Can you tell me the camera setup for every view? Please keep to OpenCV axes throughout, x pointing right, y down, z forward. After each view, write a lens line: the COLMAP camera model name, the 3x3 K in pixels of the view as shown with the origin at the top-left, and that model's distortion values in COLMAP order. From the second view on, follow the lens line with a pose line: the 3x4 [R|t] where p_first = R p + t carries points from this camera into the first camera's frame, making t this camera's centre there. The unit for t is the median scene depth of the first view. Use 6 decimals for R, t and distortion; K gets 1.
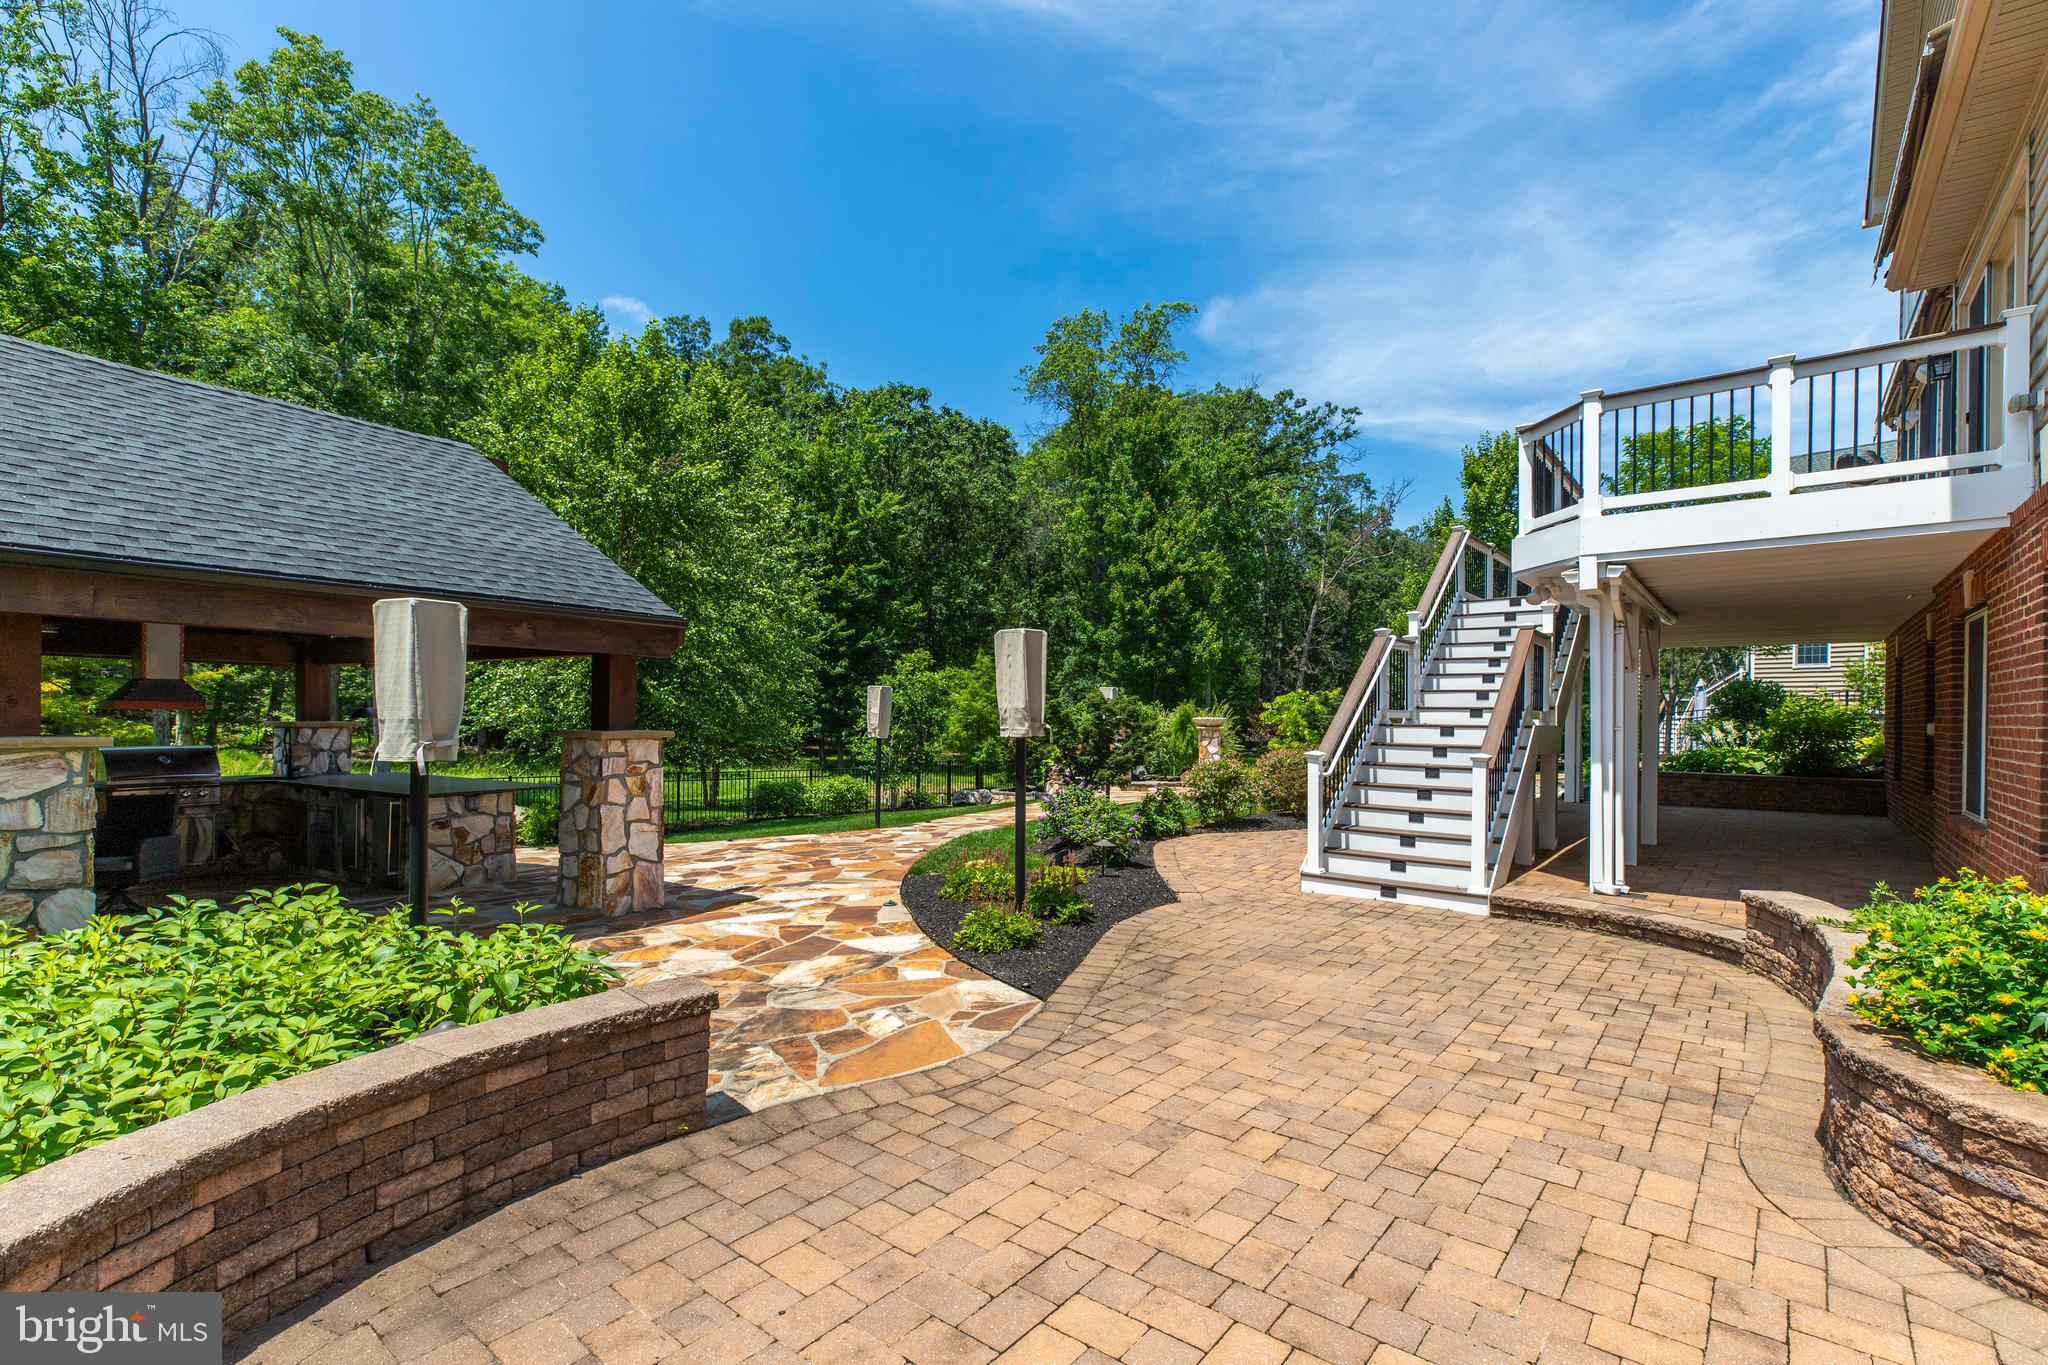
lens RADIAL K [[929.2, 0, 1021.8], [0, 929.2, 727.4], [0, 0, 1]] dist [0.003970, -0.000619]
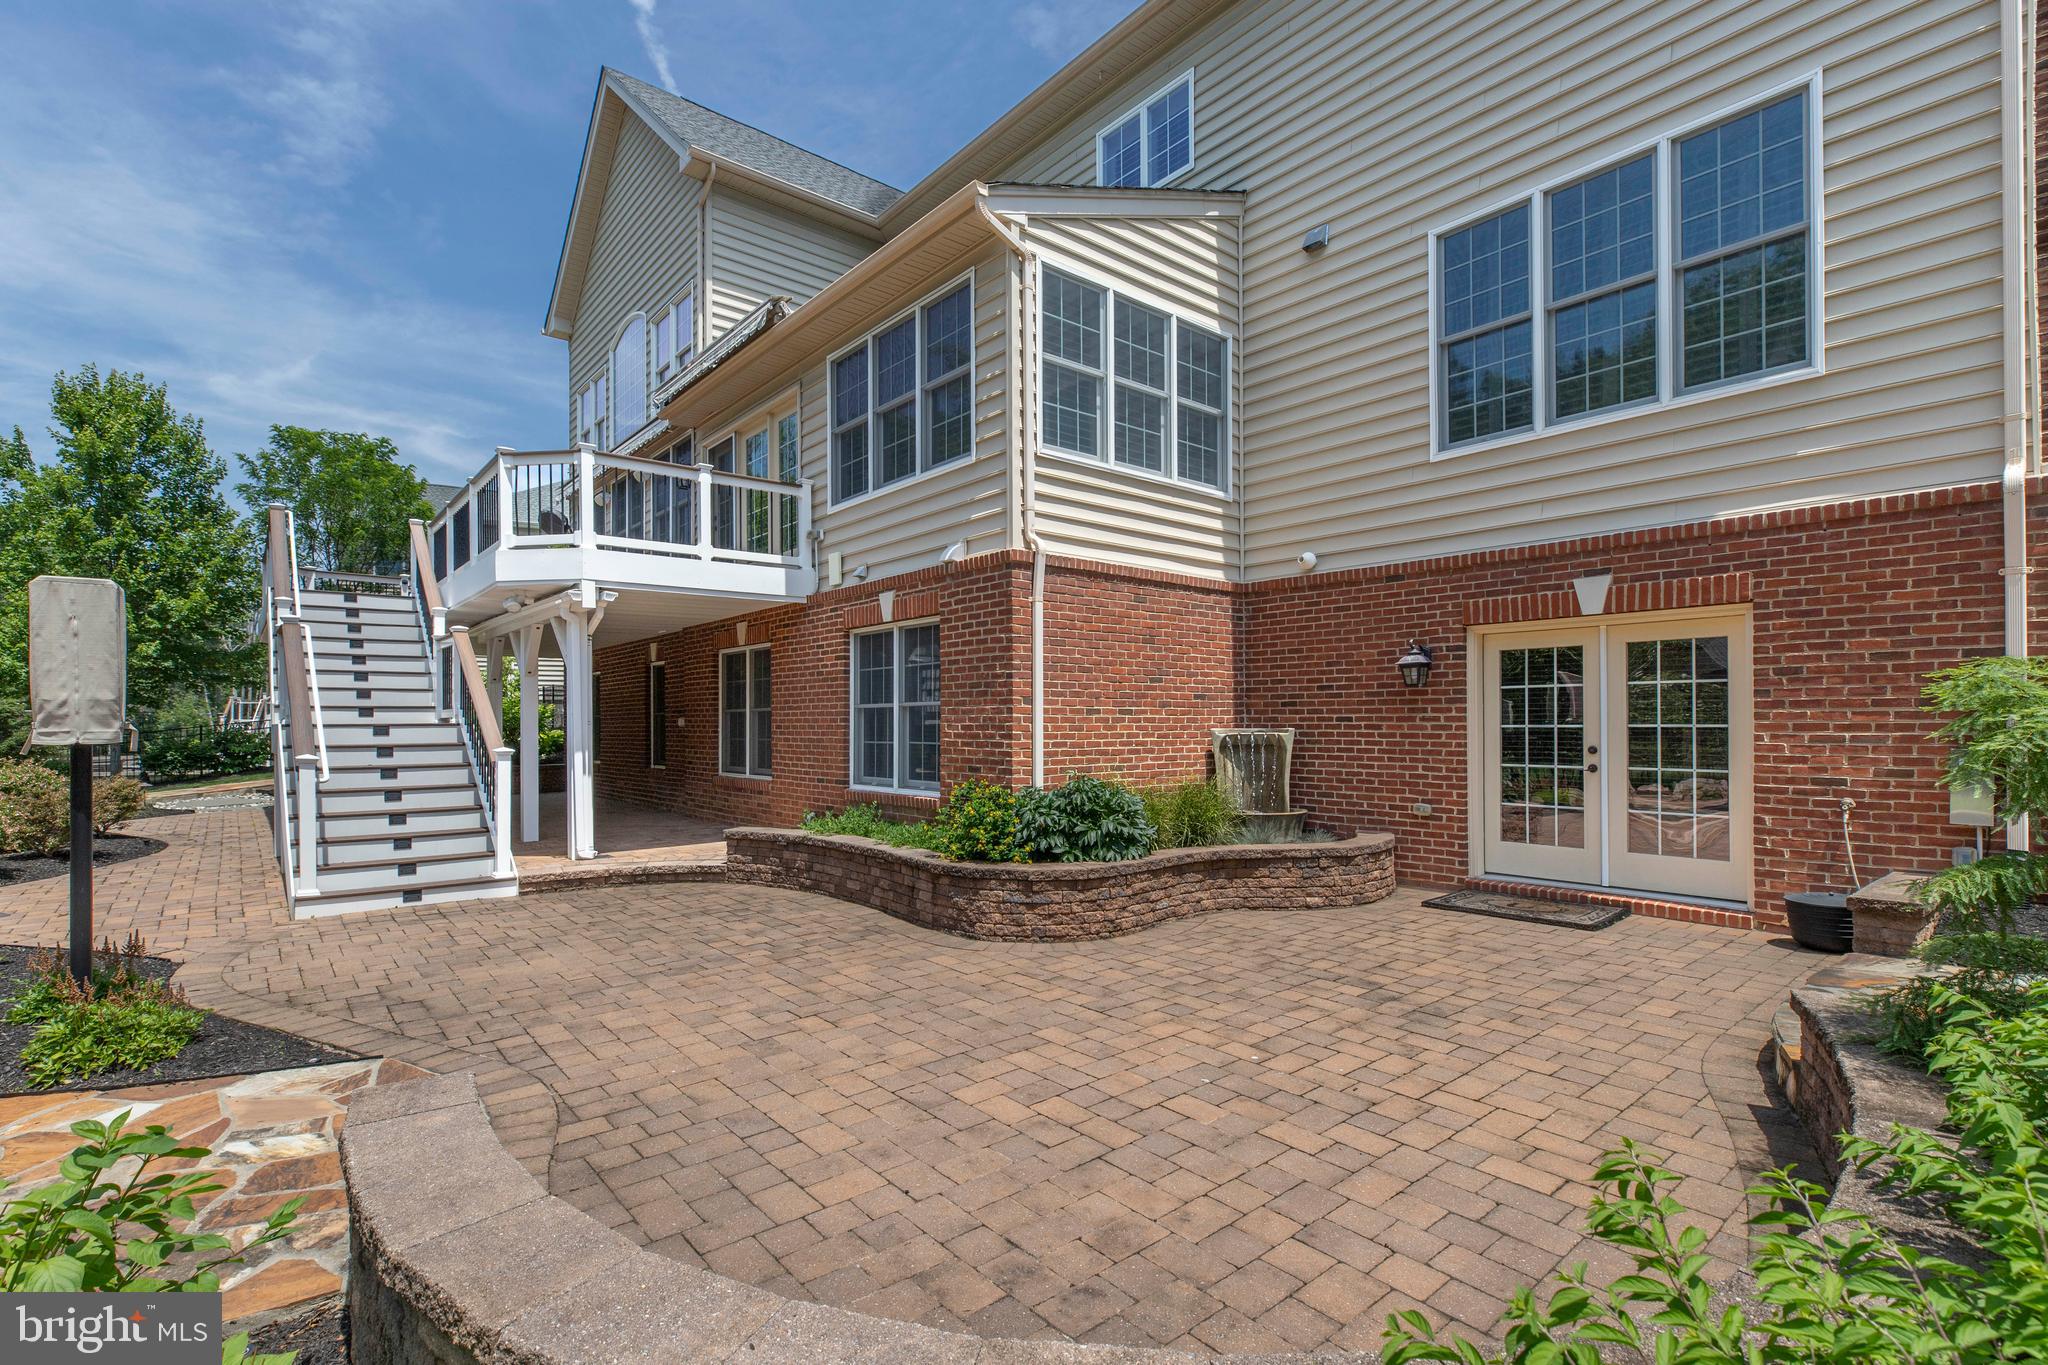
lens RADIAL K [[951.8, 0, 1016.1], [0, 951.8, 716.8], [0, 0, 1]] dist [0.007913, 0.000616]
pose [[0.197147, -0.005776, 0.980357, -0.304312], [0.021246, 0.999773, 0.001618, 0.002220], [-0.980144, 0.020509, 0.197225, 0.126557]]
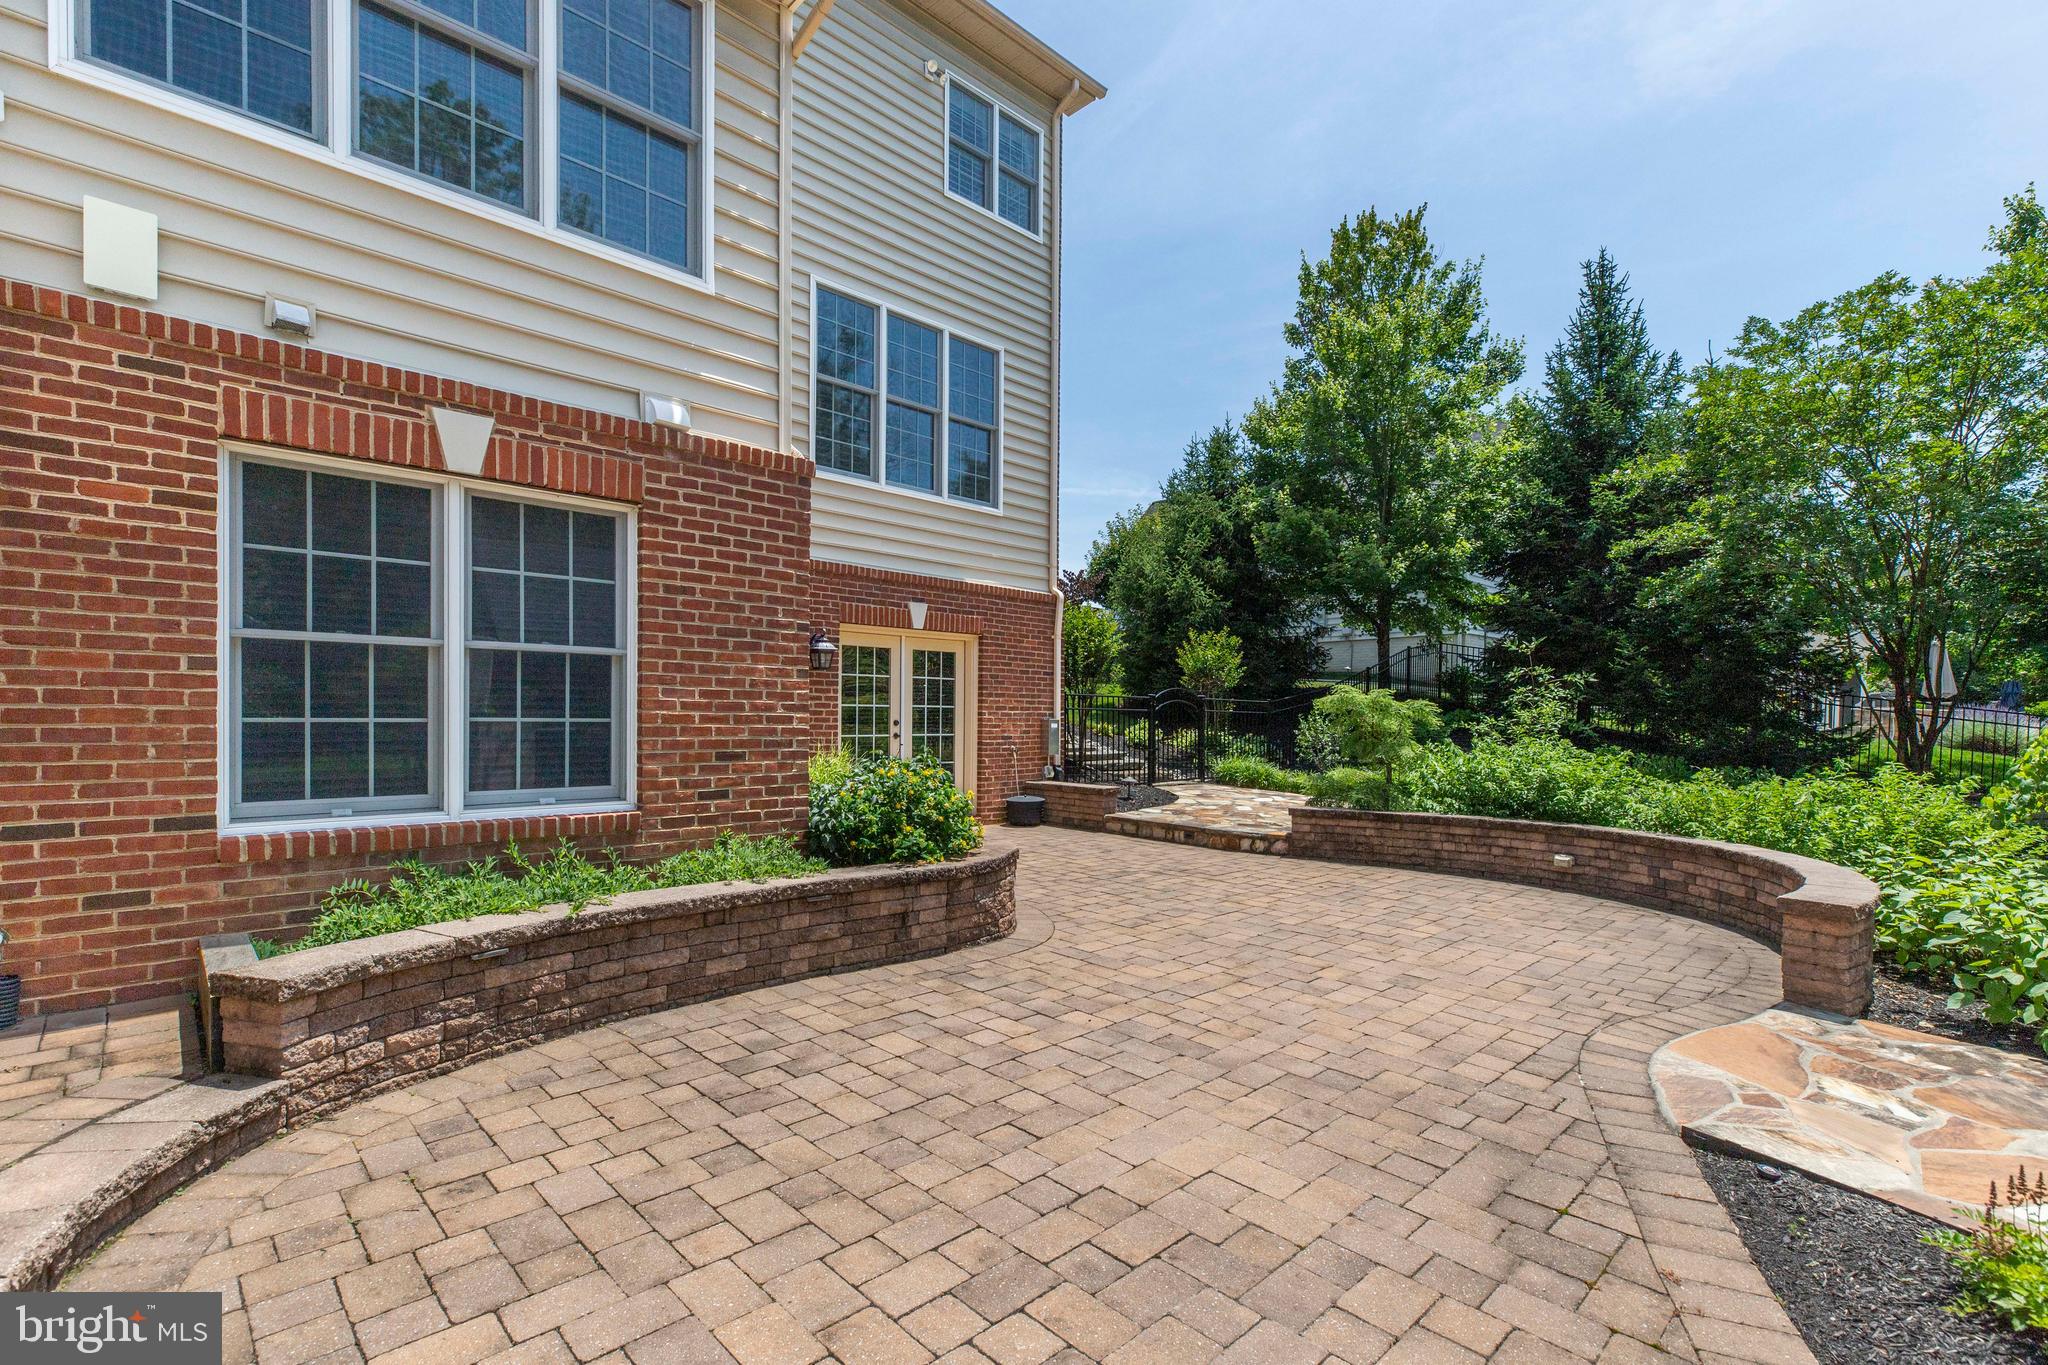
lens RADIAL K [[929.2, 0, 1021.8], [0, 929.2, 727.4], [0, 0, 1]] dist [0.003970, -0.000619]
pose [[-0.992748, -0.020568, 0.118440, 0.167716], [-0.017397, 0.999464, 0.027746, 0.011250], [-0.118947, 0.025485, -0.992573, 0.725804]]
